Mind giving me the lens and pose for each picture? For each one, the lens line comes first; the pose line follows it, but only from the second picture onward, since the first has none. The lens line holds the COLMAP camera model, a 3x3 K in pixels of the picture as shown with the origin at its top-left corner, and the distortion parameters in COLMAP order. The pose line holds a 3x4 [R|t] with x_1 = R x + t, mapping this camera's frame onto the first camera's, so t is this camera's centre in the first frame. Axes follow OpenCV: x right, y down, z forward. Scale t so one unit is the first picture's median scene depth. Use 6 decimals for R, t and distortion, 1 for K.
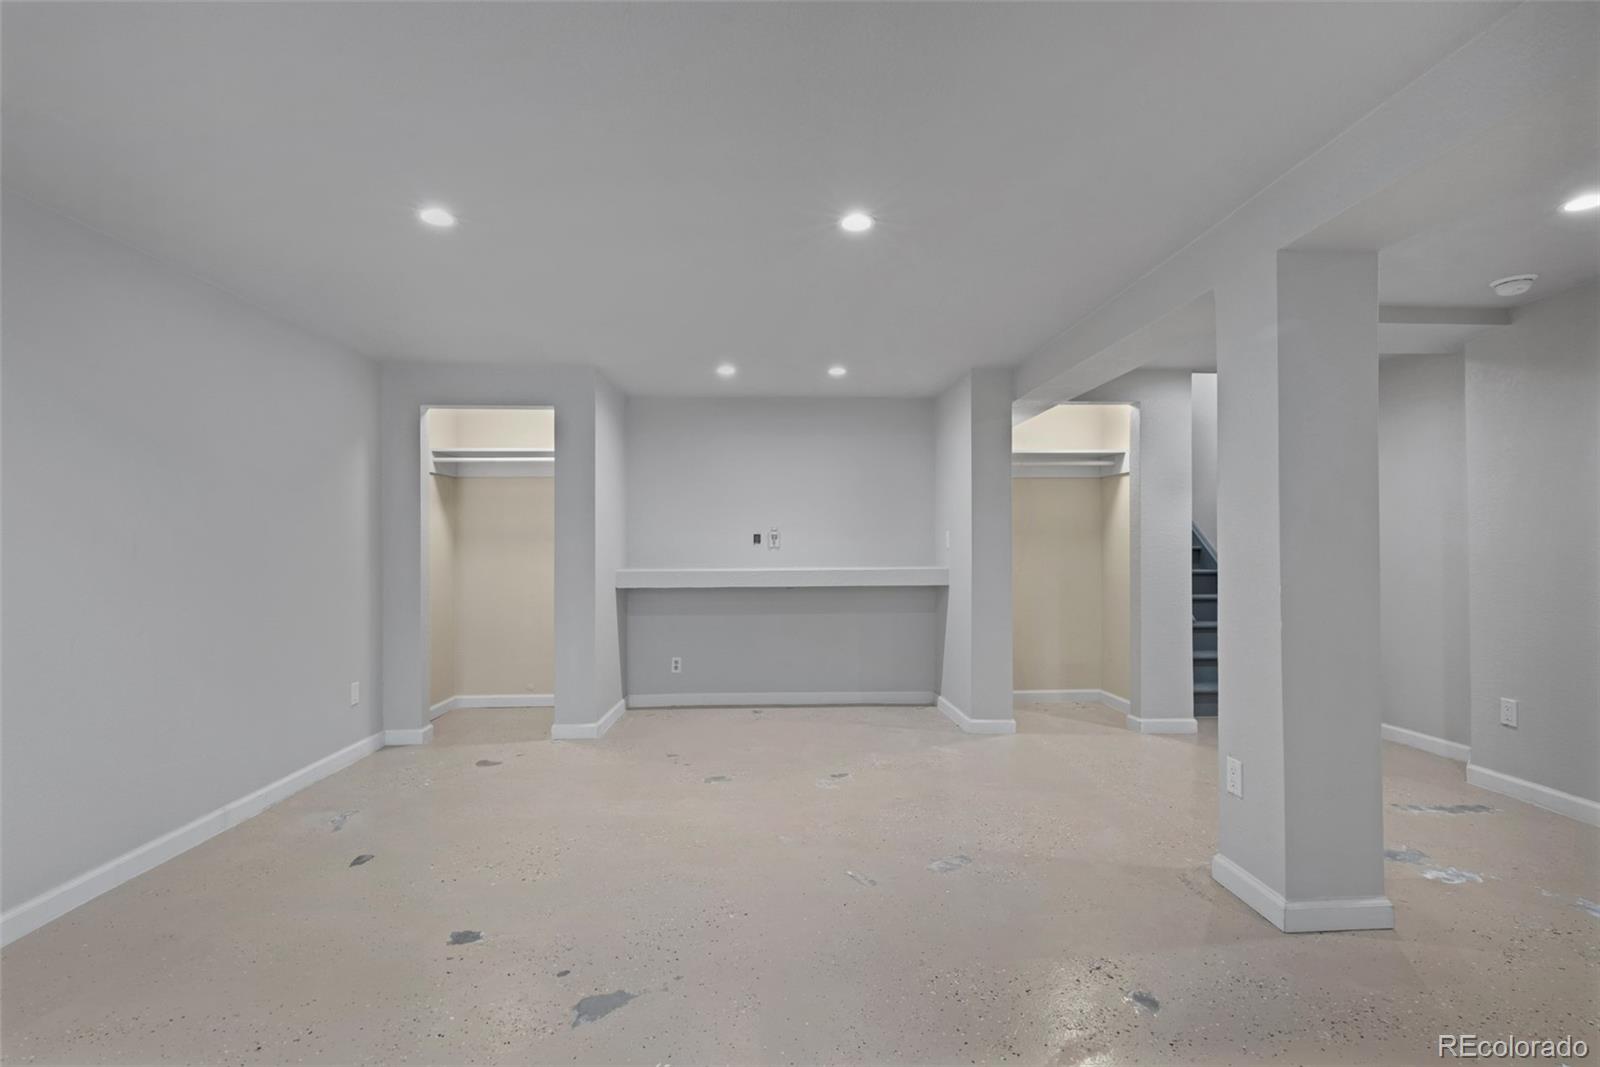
lens RADIAL K [[751.0, 0, 800.0], [0, 751.0, 533.5], [0, 0, 1]] dist [0.000064, 0.000290]
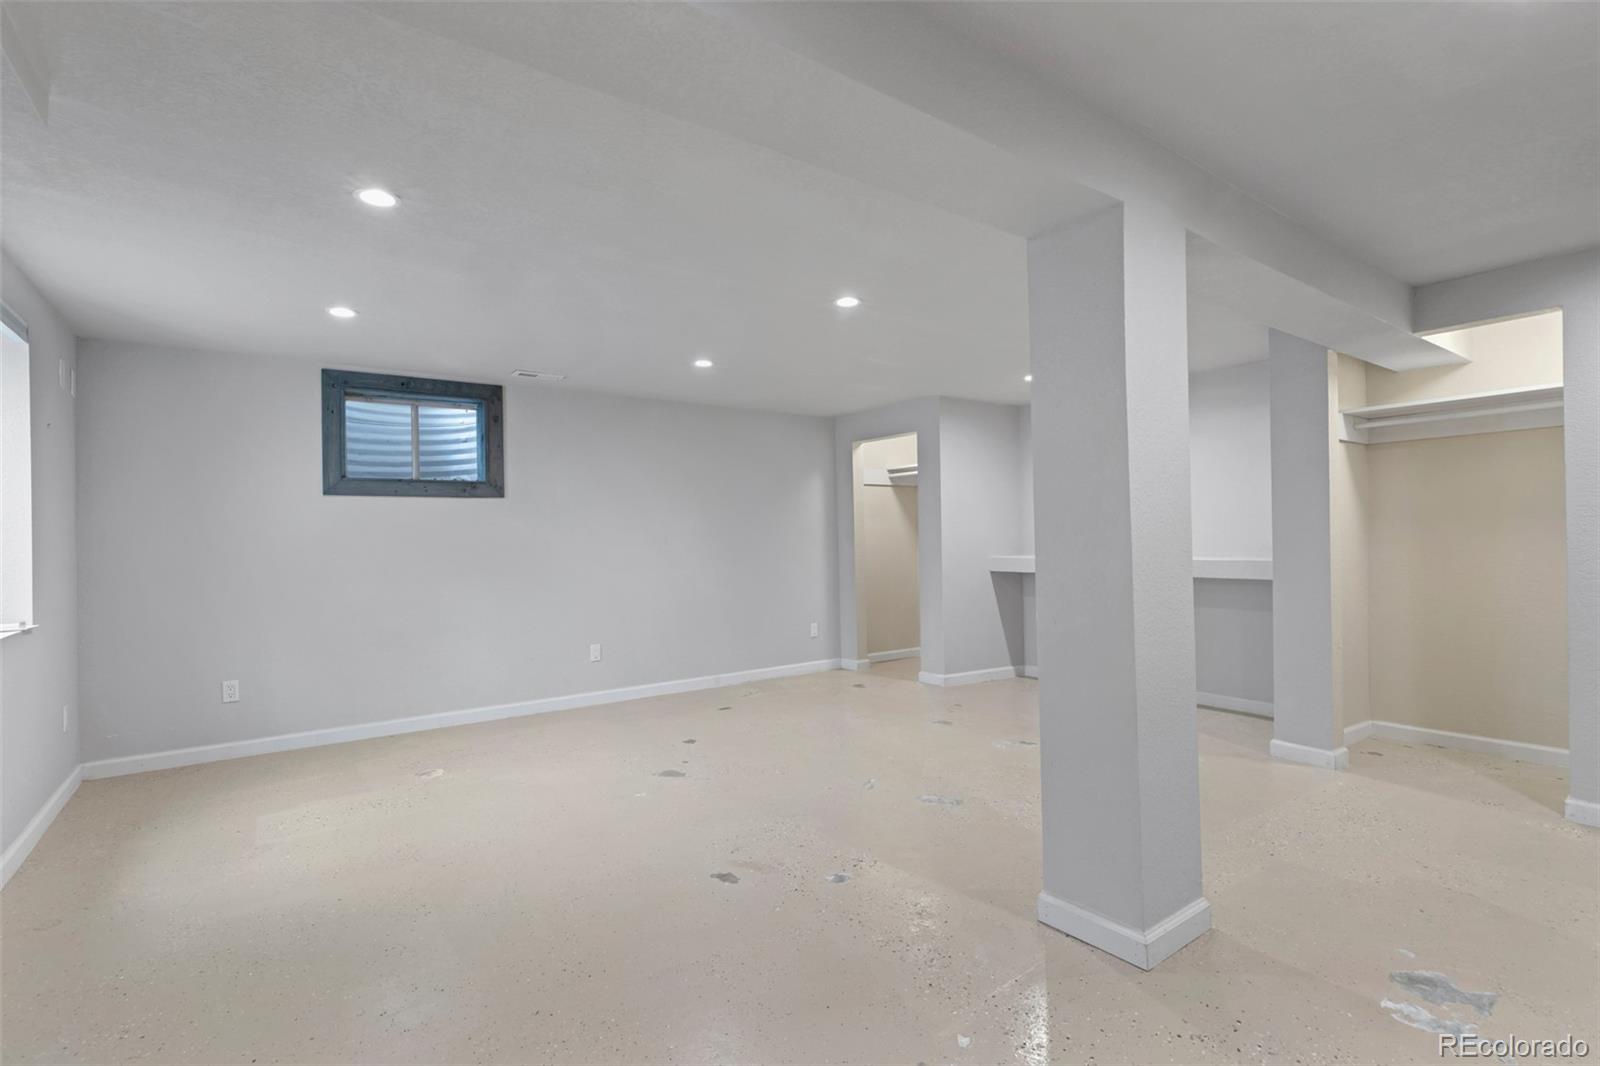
lens RADIAL K [[751.0, 0, 800.0], [0, 751.0, 533.0], [0, 0, 1]] dist [0.000064, 0.000290]
pose [[0.548398, -0.007134, -0.836187, 0.714851], [0.019549, 0.999800, 0.004292, -0.000515], [0.835989, -0.018700, 0.548428, 0.100702]]
